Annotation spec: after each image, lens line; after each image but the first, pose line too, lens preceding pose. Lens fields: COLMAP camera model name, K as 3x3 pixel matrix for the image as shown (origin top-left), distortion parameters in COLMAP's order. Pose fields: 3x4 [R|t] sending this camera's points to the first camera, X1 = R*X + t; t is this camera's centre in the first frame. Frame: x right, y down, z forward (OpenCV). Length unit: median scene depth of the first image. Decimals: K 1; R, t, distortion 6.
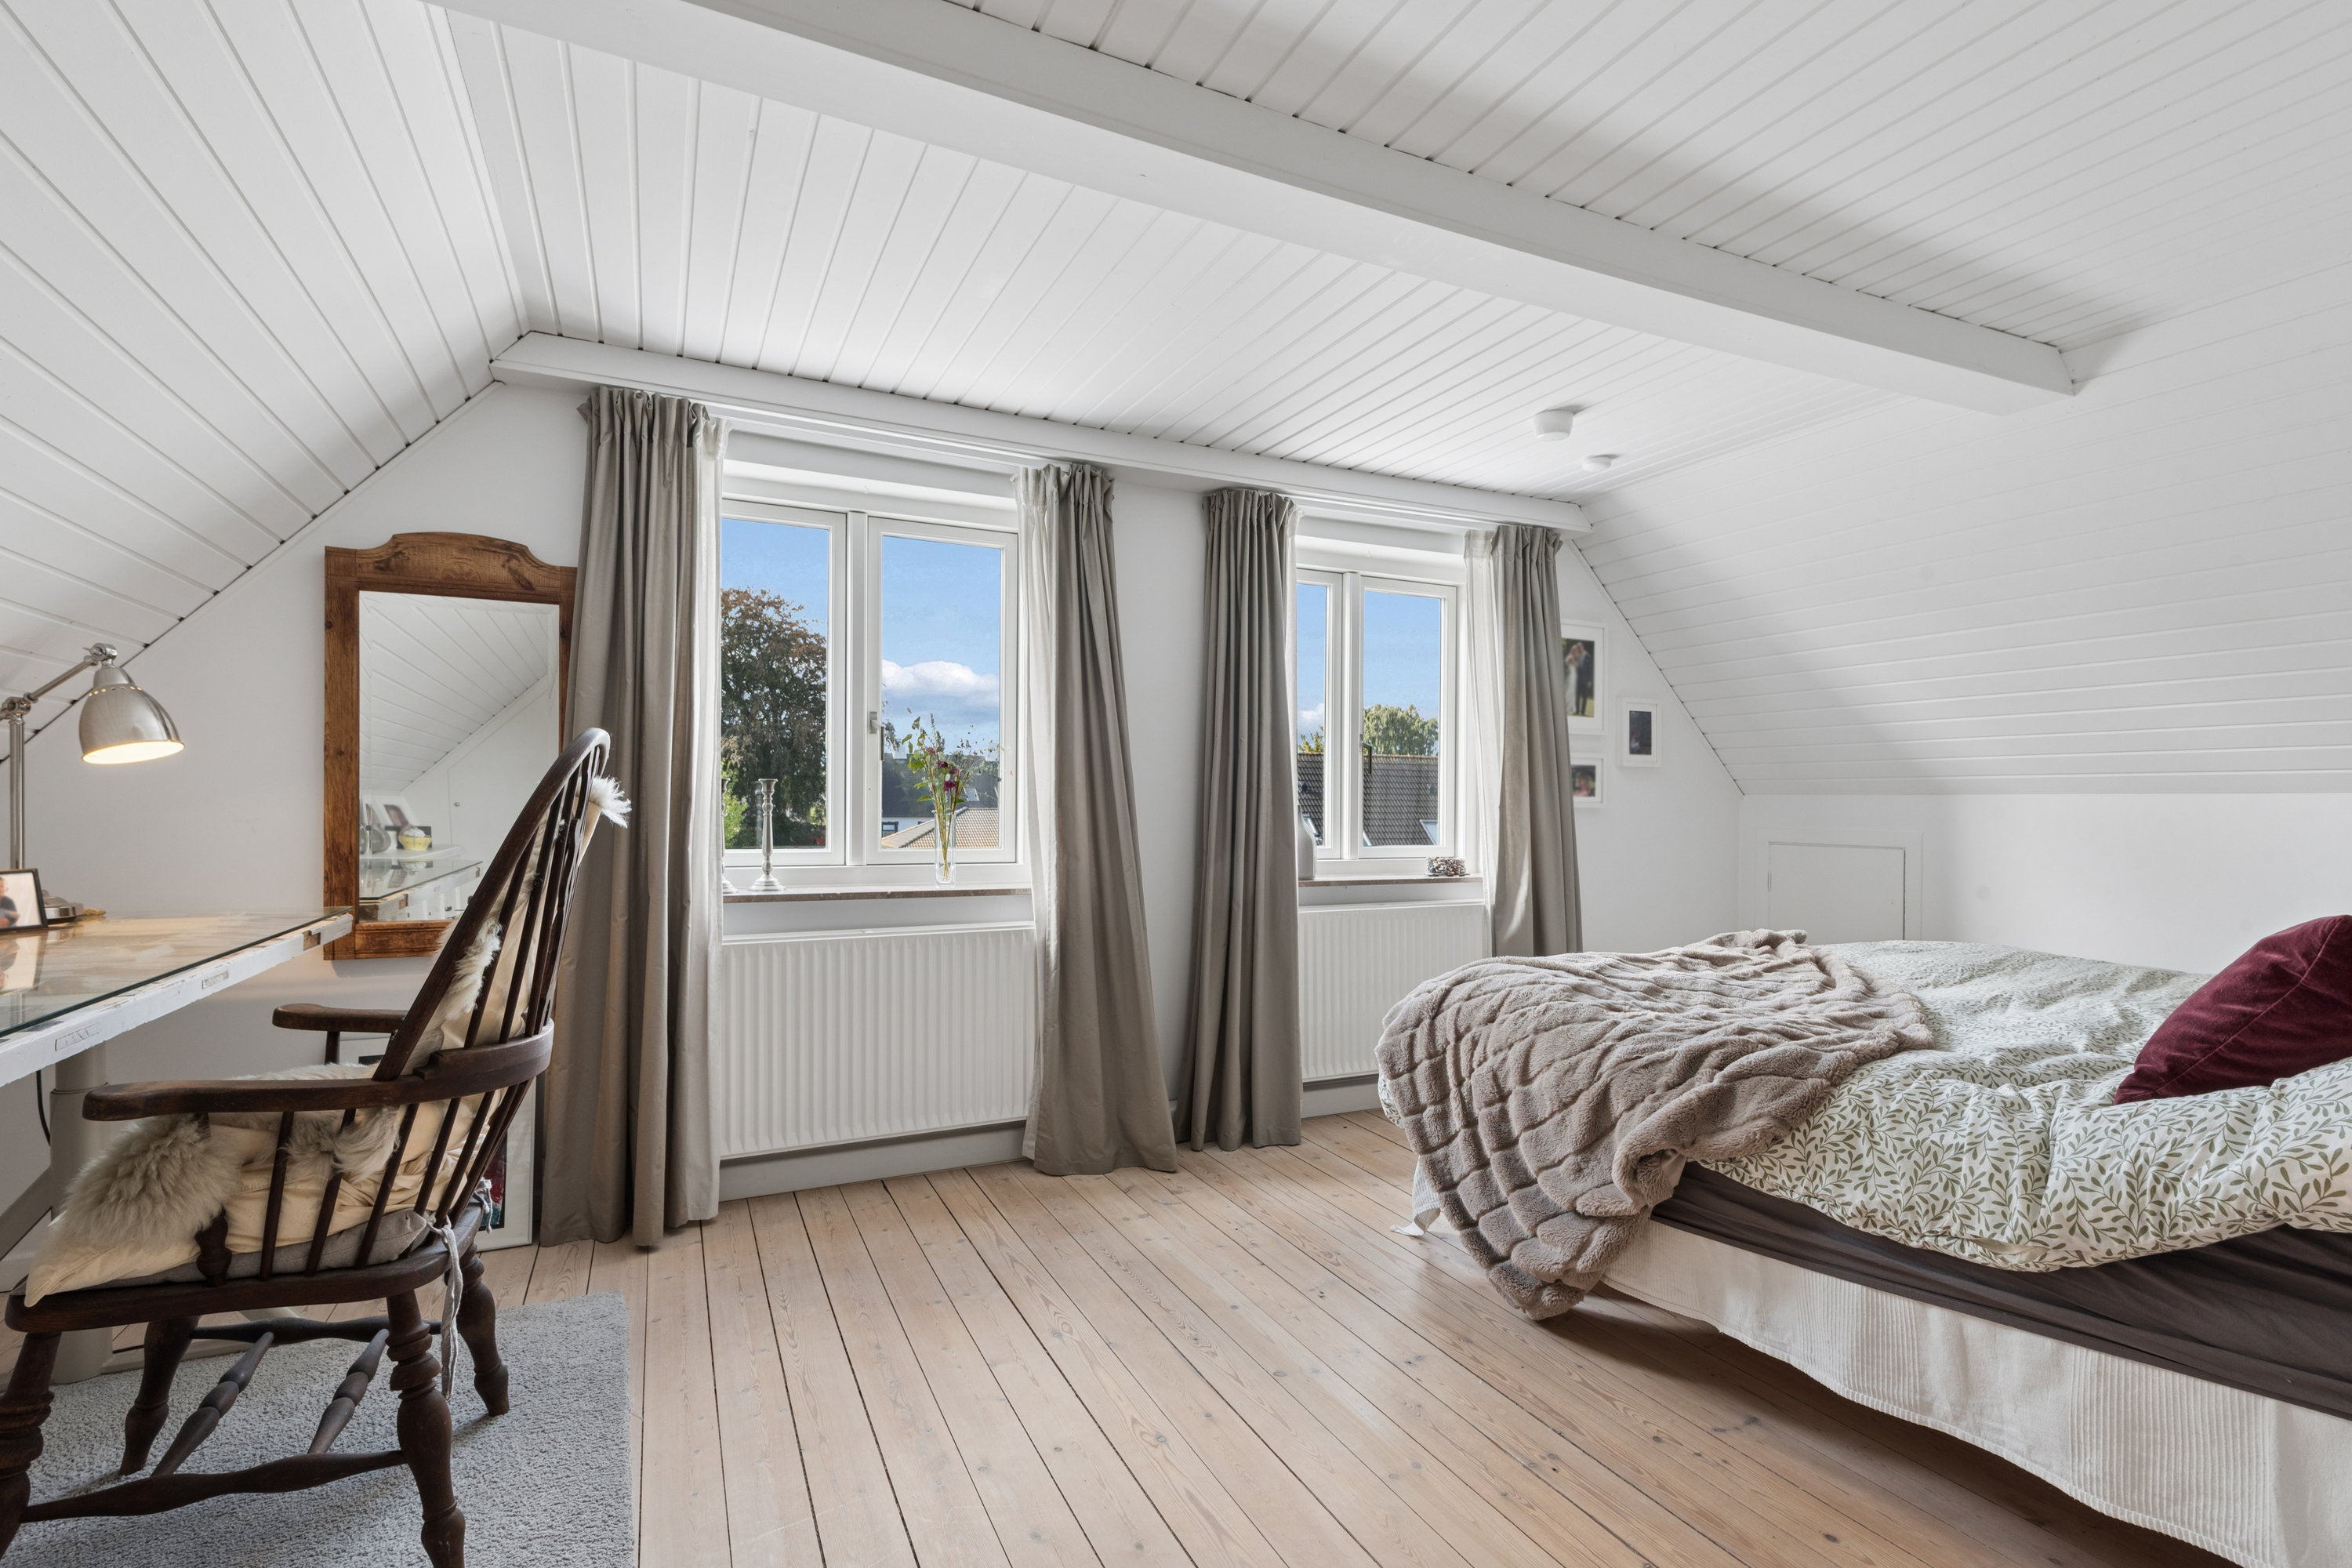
lens RADIAL K [[1110.9, 0, 1179.2], [0, 1110.9, 807.1], [0, 0, 1]] dist [0.001939, 0.000204]
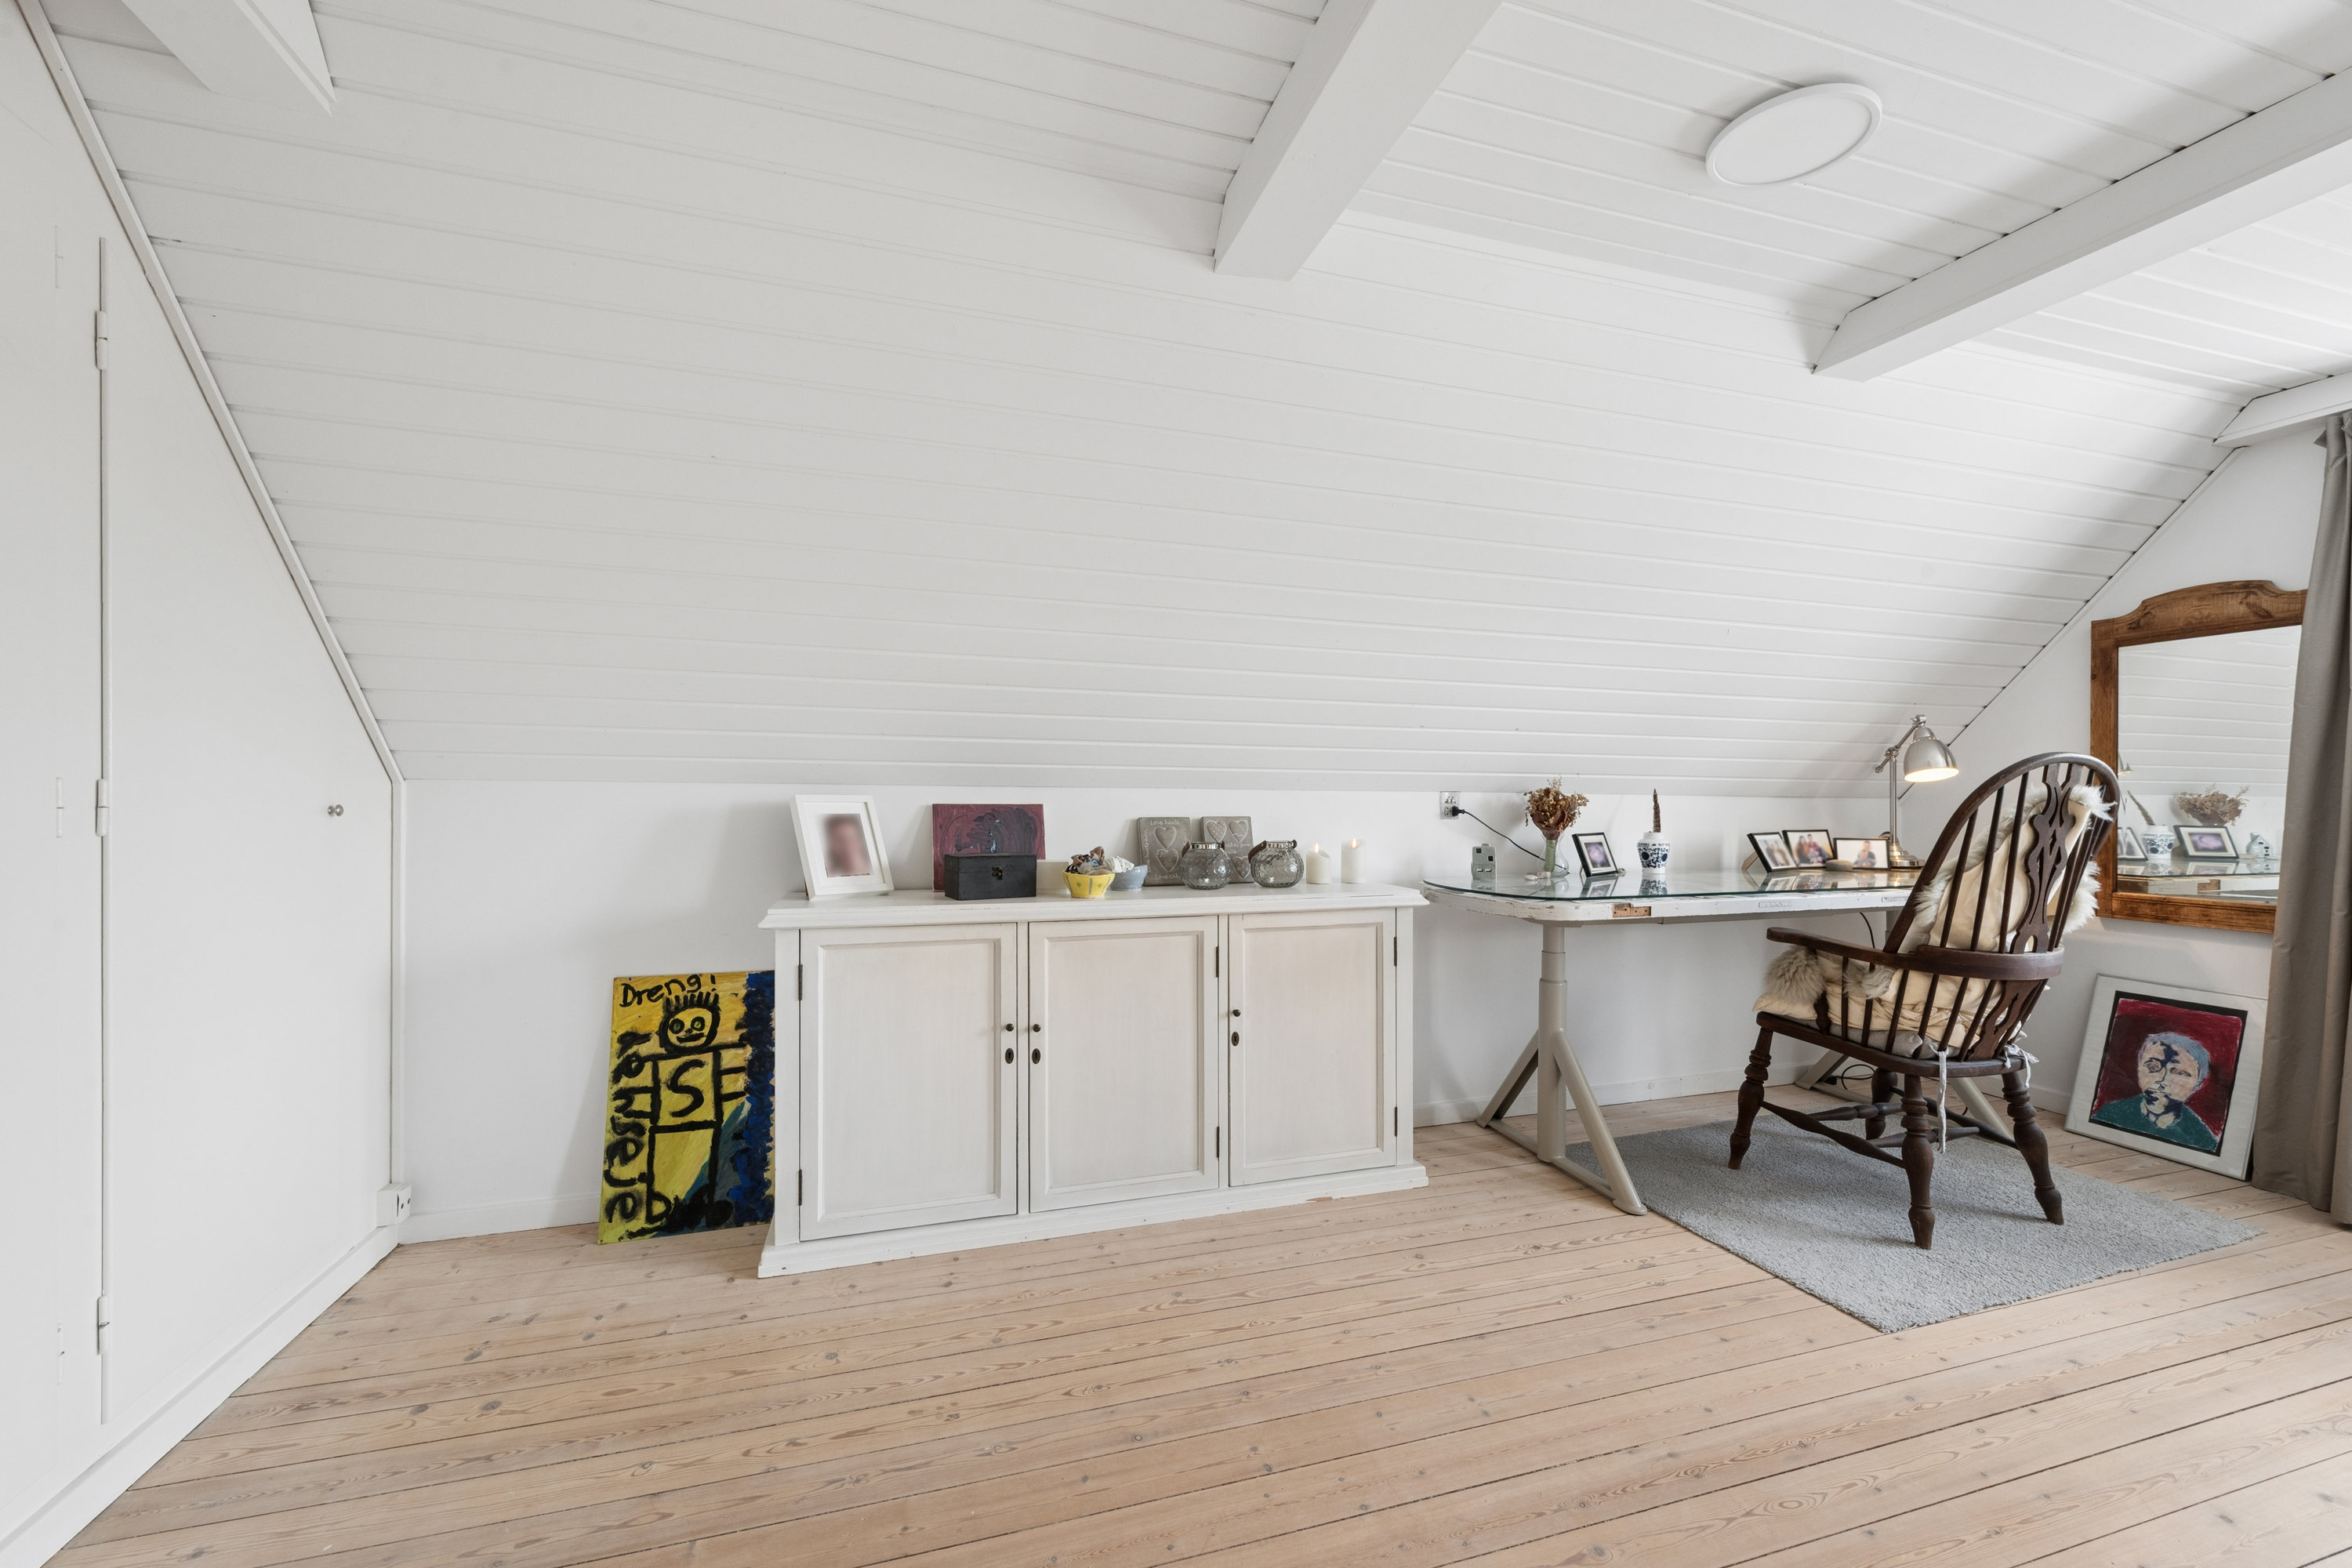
lens RADIAL K [[942.2, 0, 1180.6], [0, 942.2, 796.8], [0, 0, 1]] dist [0.000403, 0.000031]
pose [[-0.147513, -0.008694, -0.989022, 0.696376], [-0.005277, 0.999954, -0.008003, 0.003631], [0.989046, 0.004038, -0.147552, 0.043871]]
